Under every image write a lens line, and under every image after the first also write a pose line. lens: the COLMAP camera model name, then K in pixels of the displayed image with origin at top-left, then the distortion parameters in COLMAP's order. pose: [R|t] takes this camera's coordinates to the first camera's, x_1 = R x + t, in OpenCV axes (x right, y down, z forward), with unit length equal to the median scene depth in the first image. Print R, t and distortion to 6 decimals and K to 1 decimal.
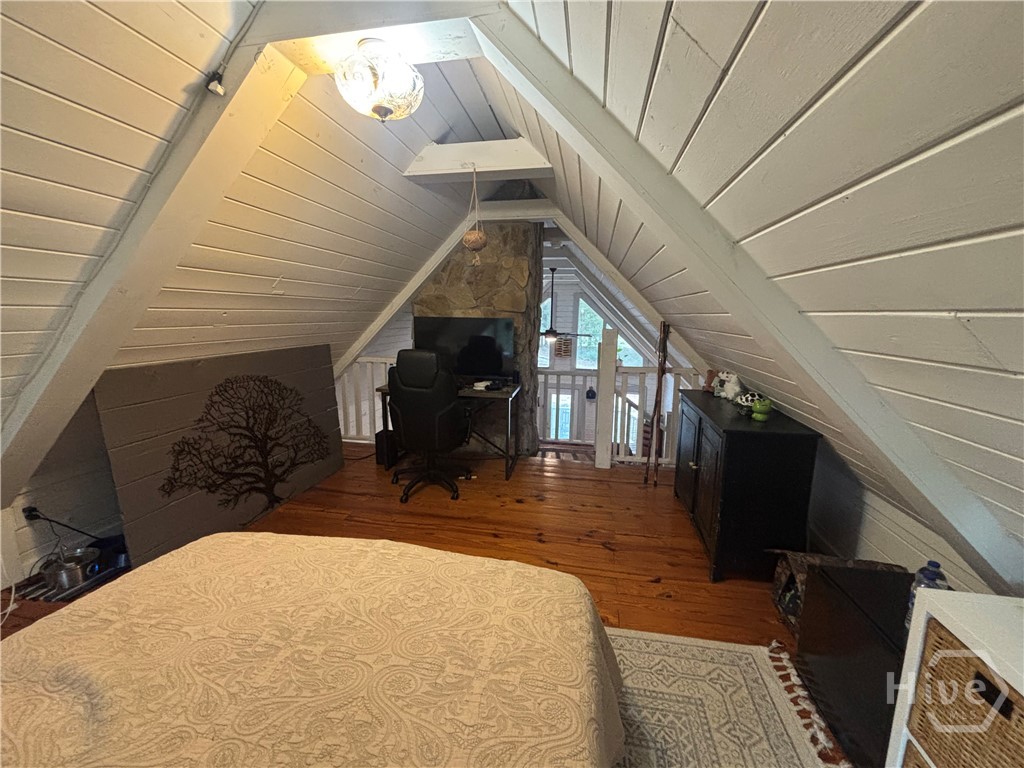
lens RADIAL K [[408.7, 0, 511.5], [0, 408.7, 381.8], [0, 0, 1]] dist [-0.013490, 0.000416]
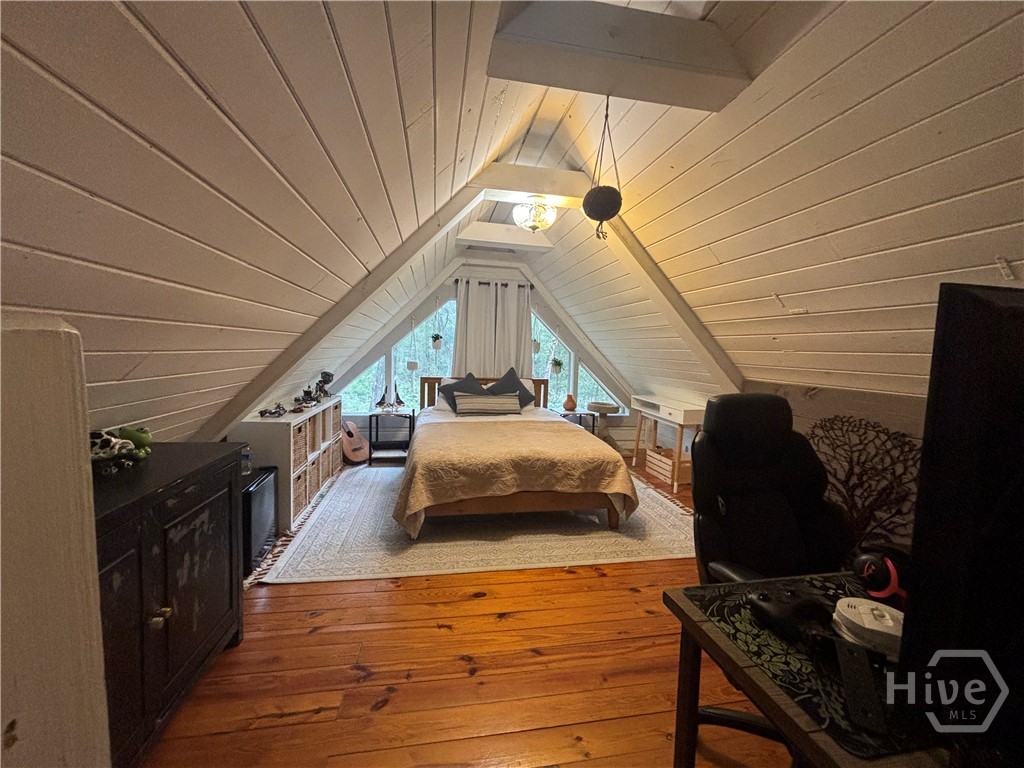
lens RADIAL K [[408.7, 0, 509.9], [0, 408.7, 380.5], [0, 0, 1]] dist [-0.013490, 0.000416]
pose [[-0.931032, -0.013025, -0.364706, 0.244851], [-0.101286, 0.969324, 0.223946, -0.192797], [0.350602, 0.245440, -0.903791, 1.452096]]
